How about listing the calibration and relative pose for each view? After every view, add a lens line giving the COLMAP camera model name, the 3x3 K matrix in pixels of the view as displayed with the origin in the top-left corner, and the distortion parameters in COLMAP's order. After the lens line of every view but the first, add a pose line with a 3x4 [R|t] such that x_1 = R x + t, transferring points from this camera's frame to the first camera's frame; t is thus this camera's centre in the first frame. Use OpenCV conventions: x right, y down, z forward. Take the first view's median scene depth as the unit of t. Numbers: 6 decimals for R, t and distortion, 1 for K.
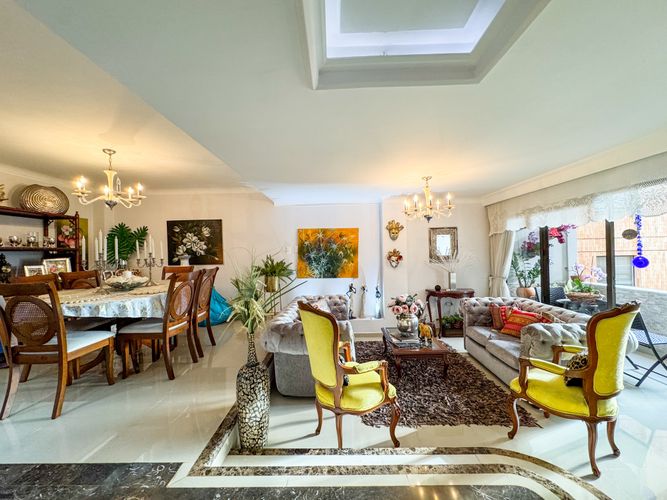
lens RADIAL K [[269.5, 0, 336.6], [0, 269.5, 250.1], [0, 0, 1]] dist [-0.000301, -0.000455]
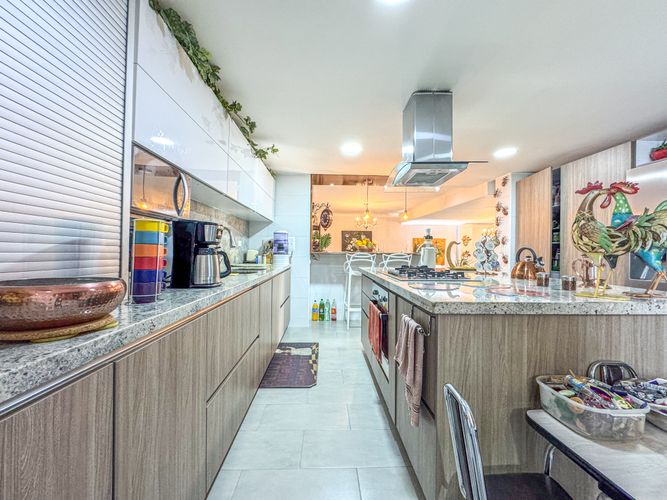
lens RADIAL K [[269.5, 0, 334.7], [0, 269.5, 249.7], [0, 0, 1]] dist [-0.000301, -0.000455]
pose [[0.998381, 0.033920, 0.045662, -0.763516], [-0.034026, 0.999420, 0.001536, 0.018271], [-0.045584, -0.003088, 0.998956, -0.820137]]
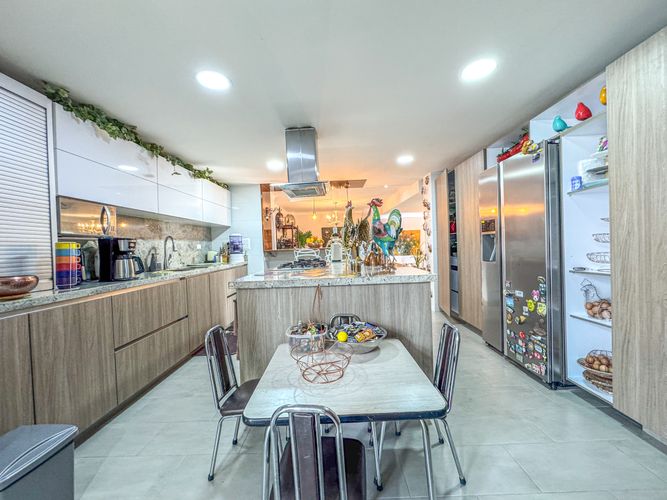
lens RADIAL K [[269.5, 0, 333.5], [0, 269.5, 250.6], [0, 0, 1]] dist [-0.000301, -0.000455]
pose [[0.999871, -0.015725, -0.003216, -0.545851], [0.015801, 0.999557, 0.025227, 0.009025], [0.002818, -0.025274, 0.999677, -0.960817]]
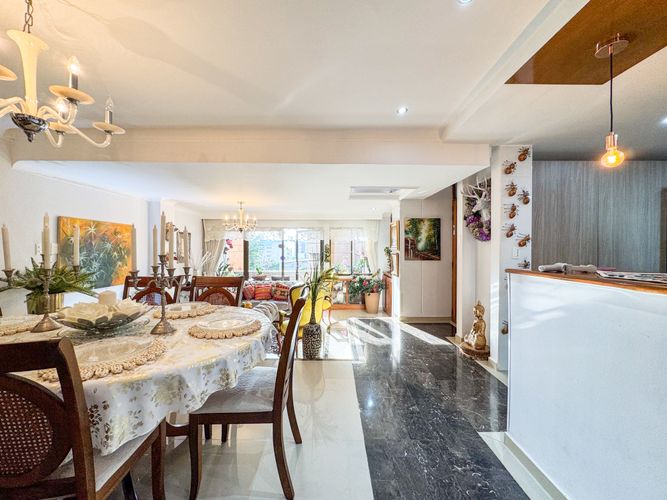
lens RADIAL K [[269.5, 0, 337.3], [0, 269.5, 249.3], [0, 0, 1]] dist [-0.000301, -0.000455]
pose [[-0.007365, 0.020470, 0.999763, -0.782233], [-0.004596, 0.999779, -0.020504, 0.009268], [-0.999962, -0.004746, -0.007269, 0.351426]]
